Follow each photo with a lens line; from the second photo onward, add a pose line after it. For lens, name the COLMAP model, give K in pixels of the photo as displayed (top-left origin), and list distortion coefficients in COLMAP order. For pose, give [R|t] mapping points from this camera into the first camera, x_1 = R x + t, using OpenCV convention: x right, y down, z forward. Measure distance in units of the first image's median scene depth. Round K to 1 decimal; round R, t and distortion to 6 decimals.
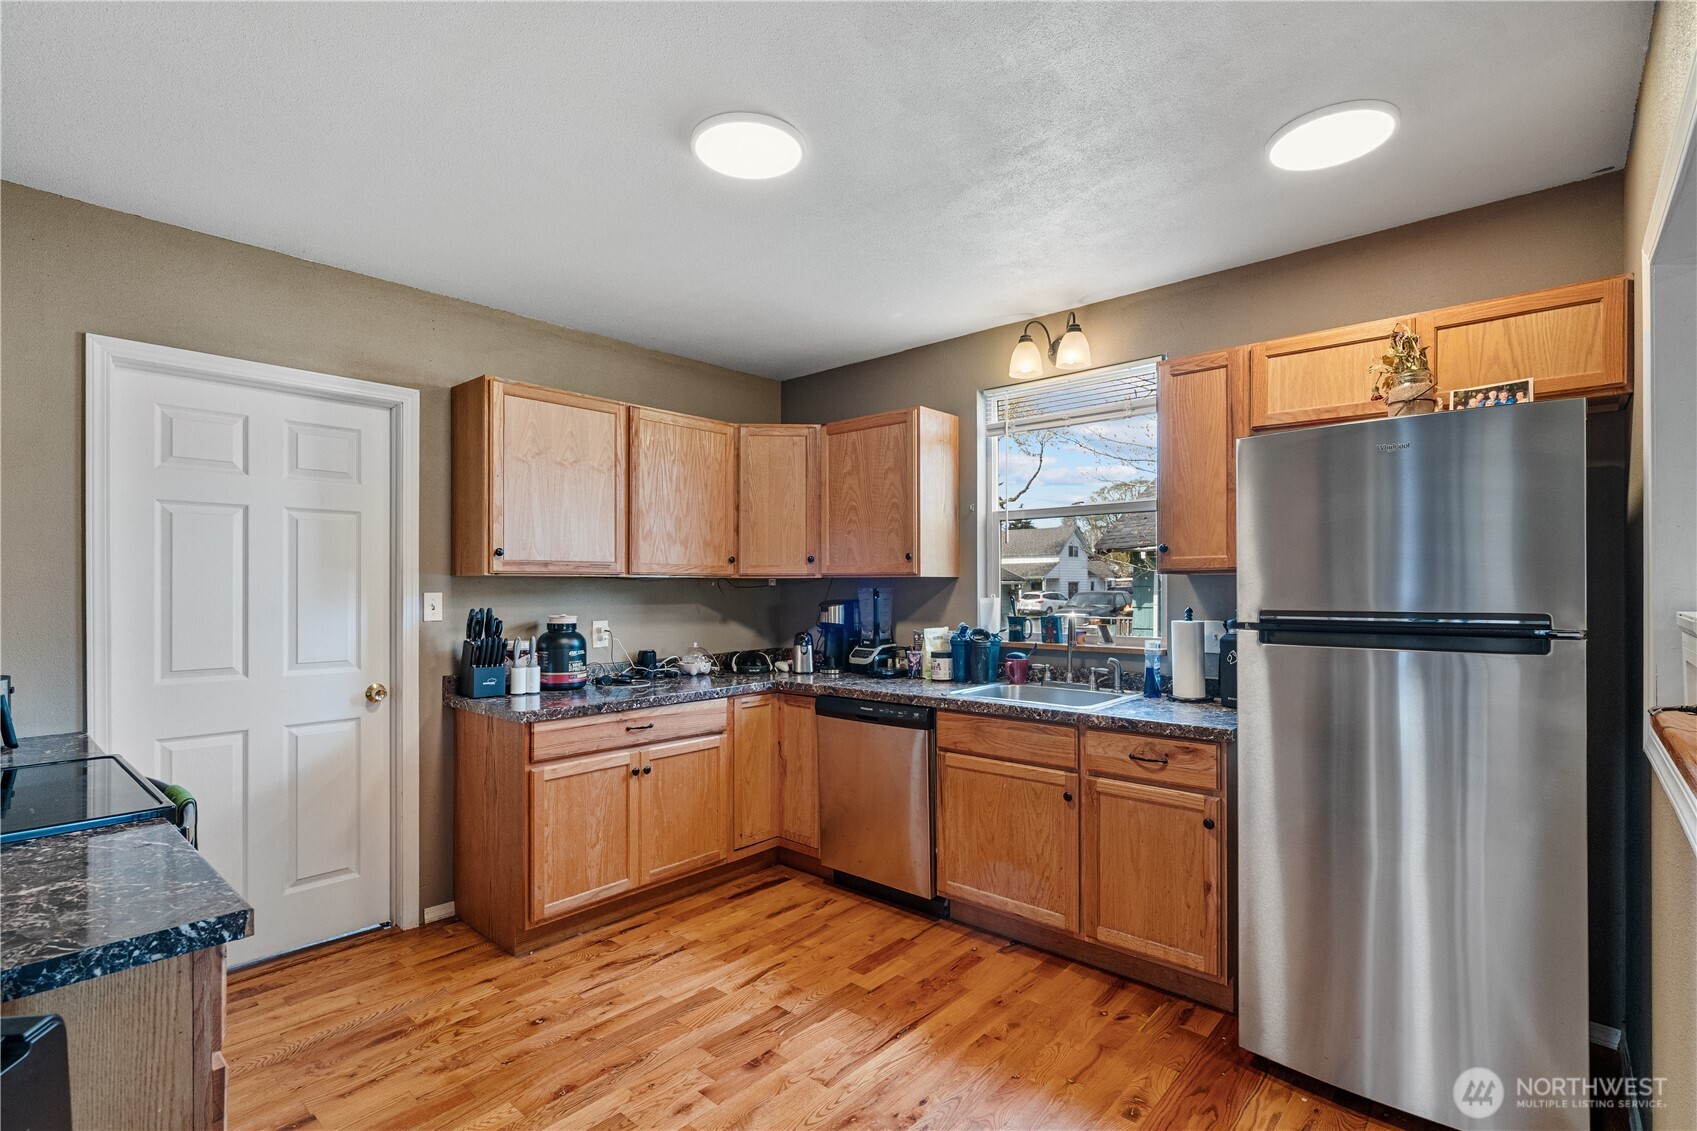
lens RADIAL K [[797.0, 0, 838.6], [0, 797.0, 578.0], [0, 0, 1]] dist [0.004111, 0.000470]
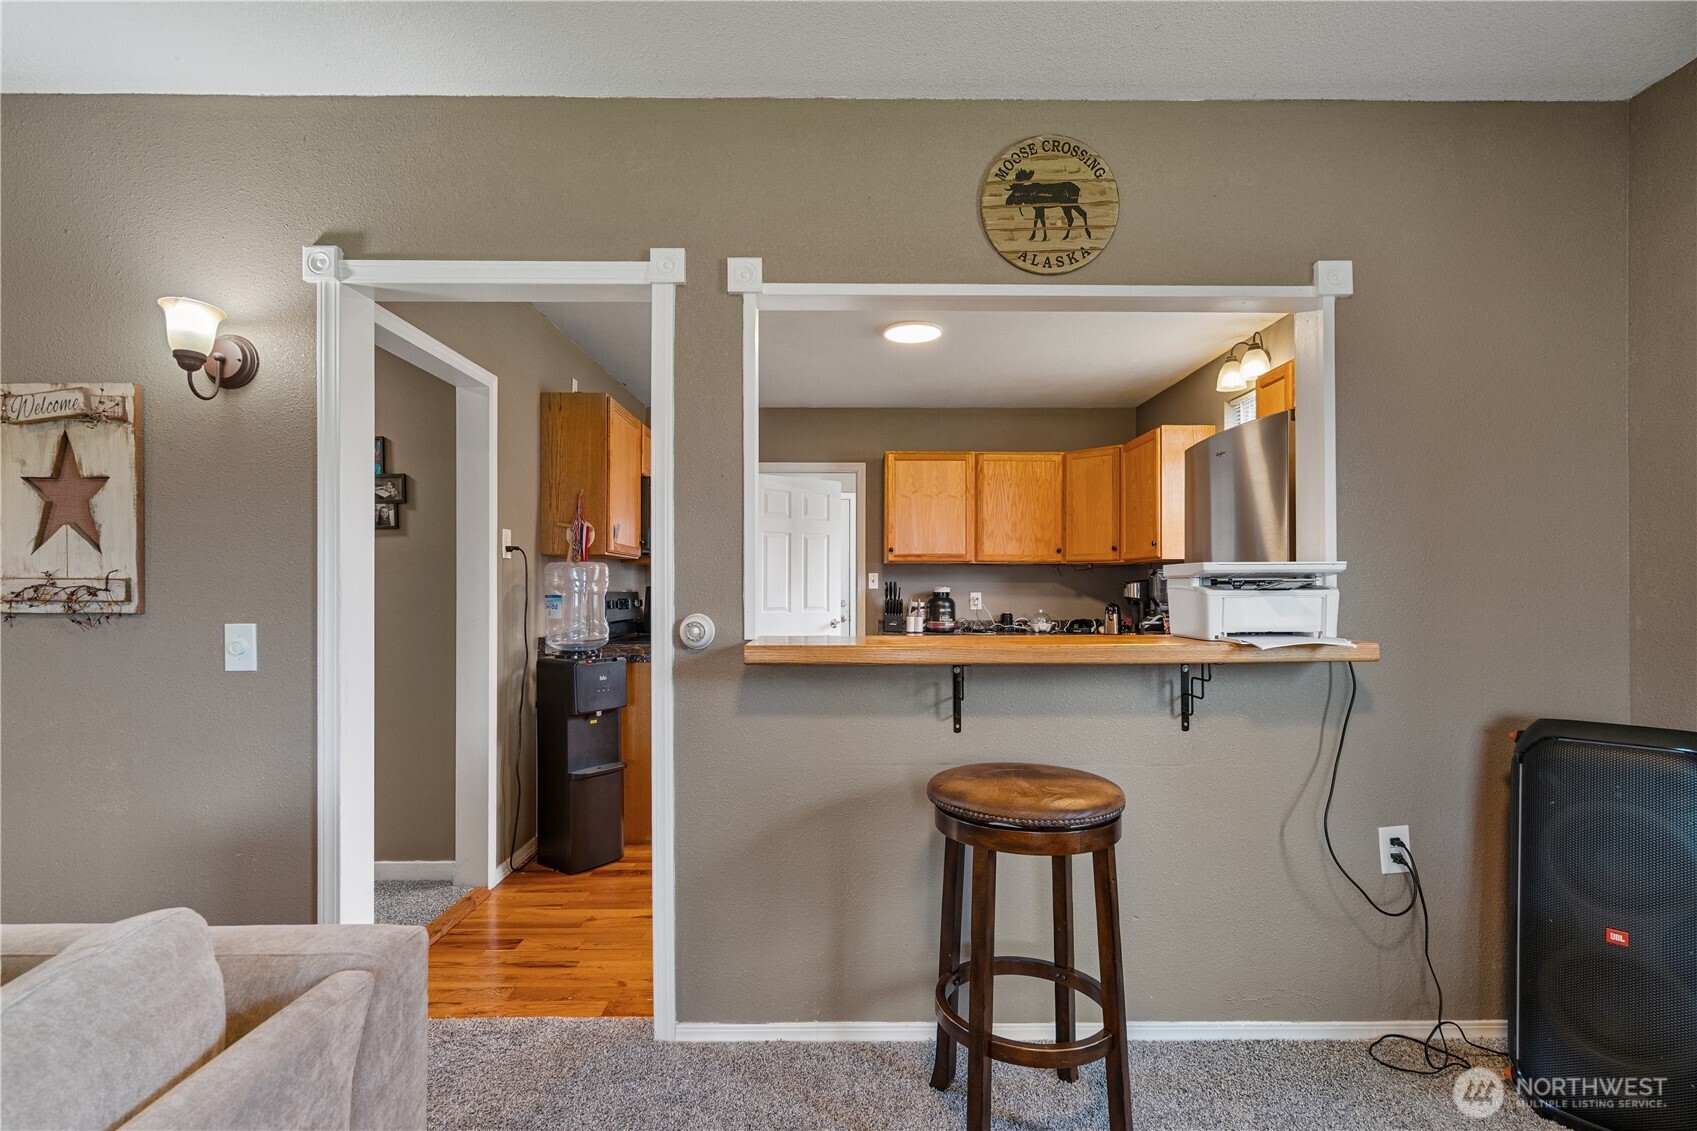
lens RADIAL K [[797.0, 0, 854.0], [0, 797.0, 580.1], [0, 0, 1]] dist [0.004111, 0.000470]
pose [[0.666926, -0.002456, -0.745120, 0.700488], [0.003922, 0.999992, 0.000215, 0.028983], [0.745114, -0.003065, 0.666930, -0.206625]]
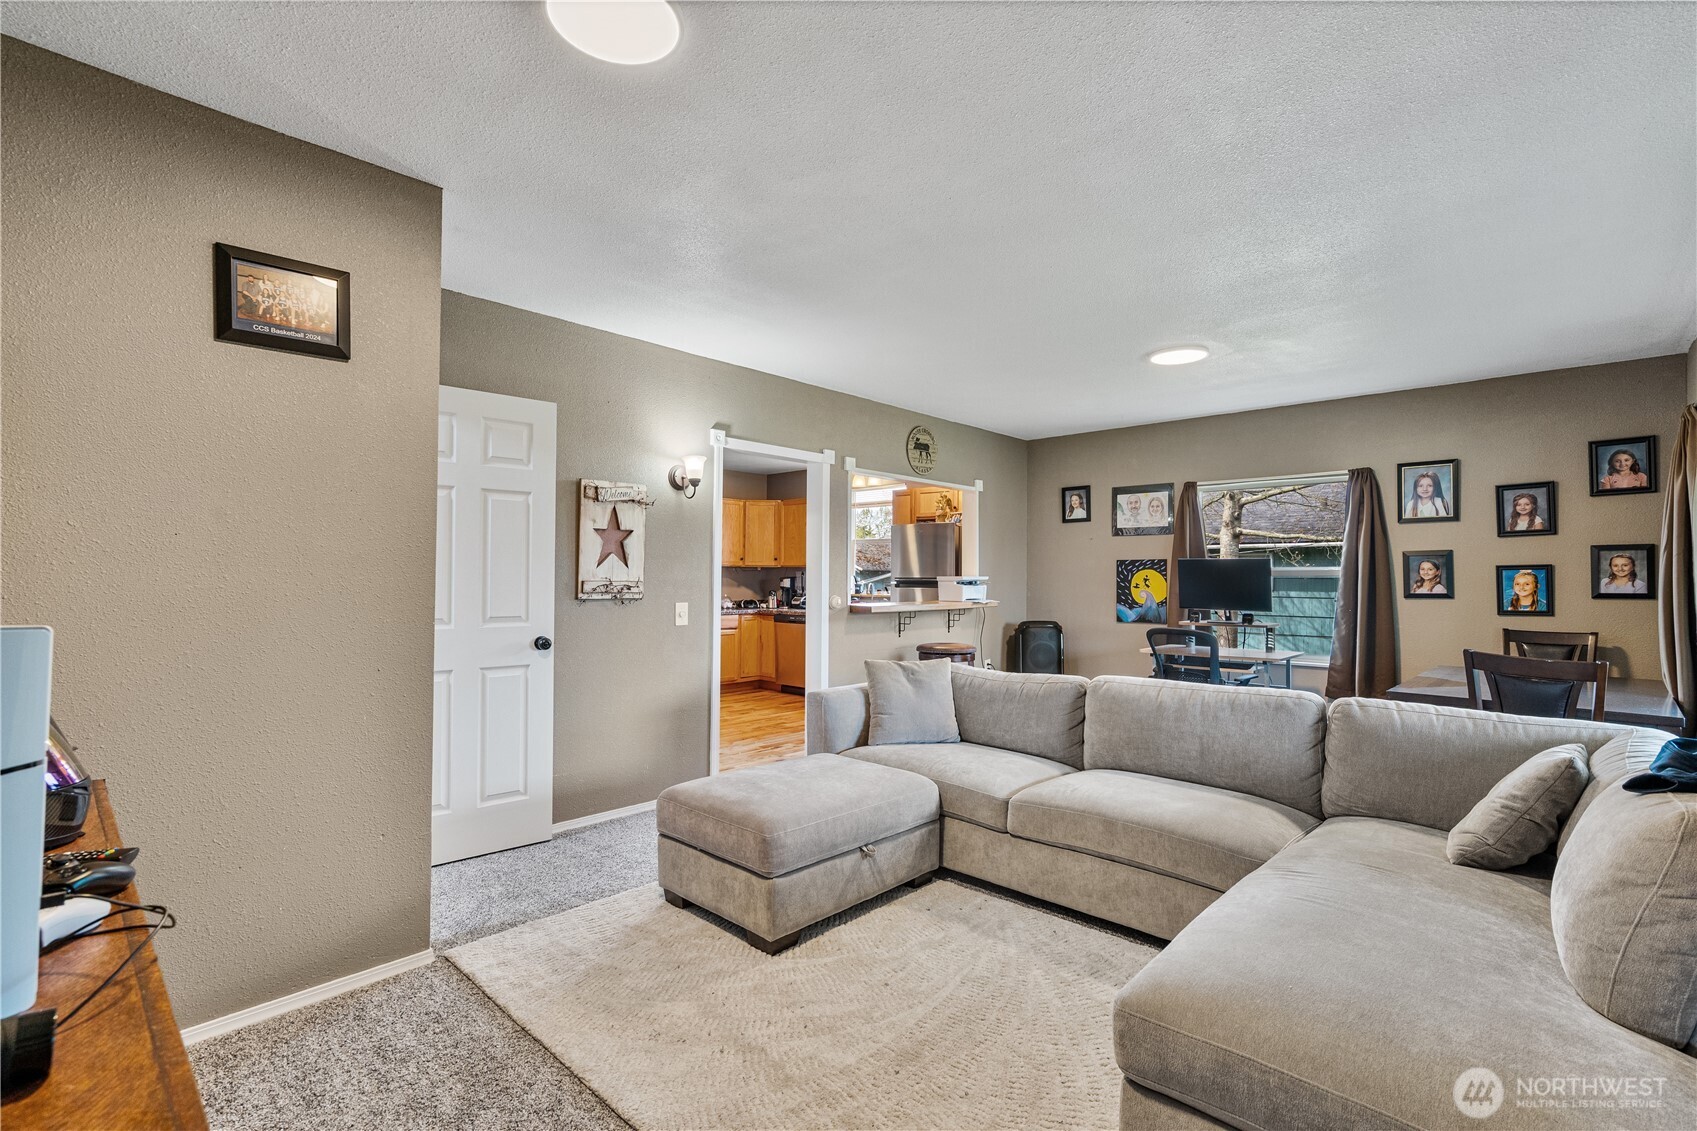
lens RADIAL K [[797.0, 0, 843.4], [0, 797.0, 565.7], [0, 0, 1]] dist [0.004111, 0.000470]
pose [[0.999560, 0.011700, -0.027267, 0.238962], [-0.011825, 0.999920, -0.004435, 0.004673], [0.027212, 0.004756, 0.999618, -1.392660]]
